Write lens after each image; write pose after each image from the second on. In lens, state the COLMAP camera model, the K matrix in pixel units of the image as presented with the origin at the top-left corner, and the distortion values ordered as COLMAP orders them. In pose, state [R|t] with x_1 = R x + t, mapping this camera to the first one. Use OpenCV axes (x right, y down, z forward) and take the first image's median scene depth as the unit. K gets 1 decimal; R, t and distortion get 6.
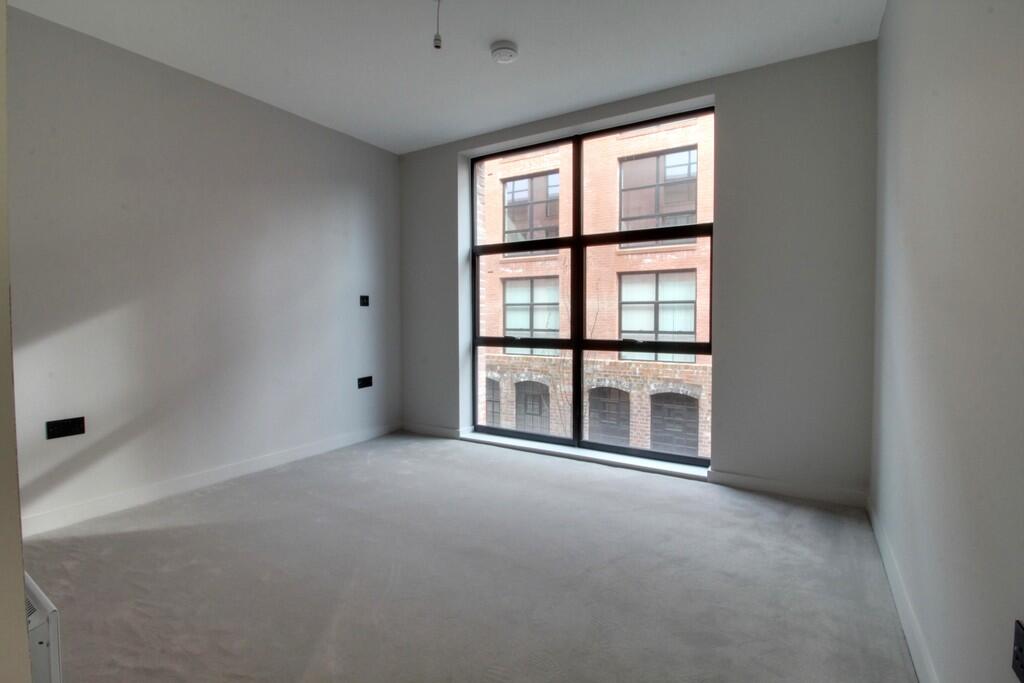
lens RADIAL K [[645.6, 0, 512.8], [0, 645.6, 331.3], [0, 0, 1]] dist [0.105014, 0.001116]
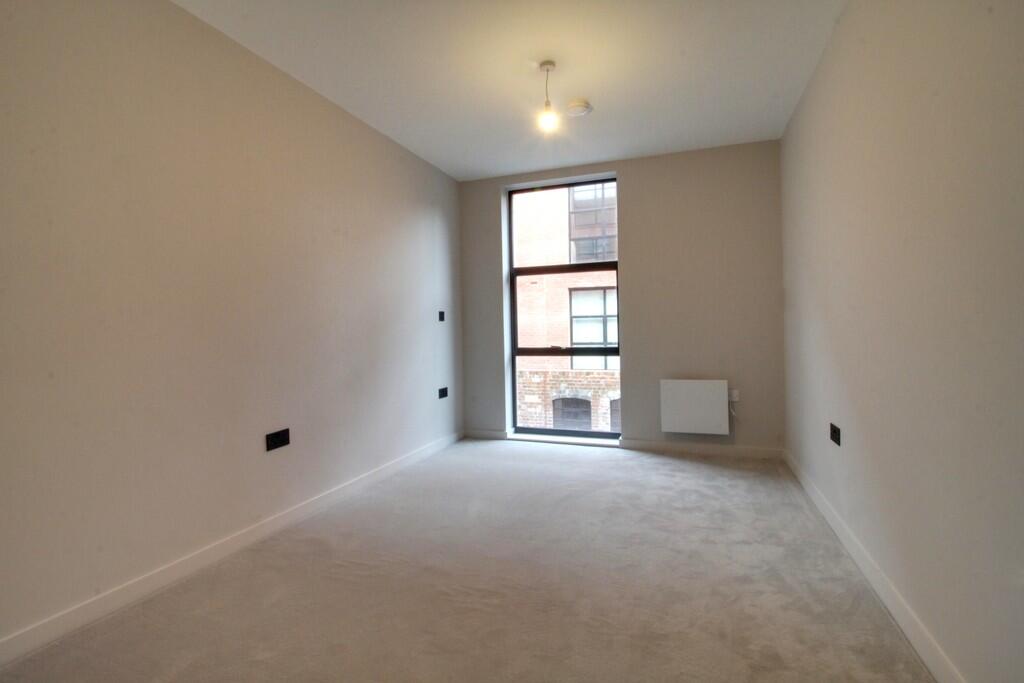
lens RADIAL K [[474.4, 0, 568.9], [0, 474.4, 324.5], [0, 0, 1]] dist [-0.009406, -0.003190]
pose [[0.945522, -0.014389, 0.325240, -0.236601], [0.025592, 0.999216, -0.030194, -0.004787], [-0.324550, 0.036872, 0.945149, 0.183759]]
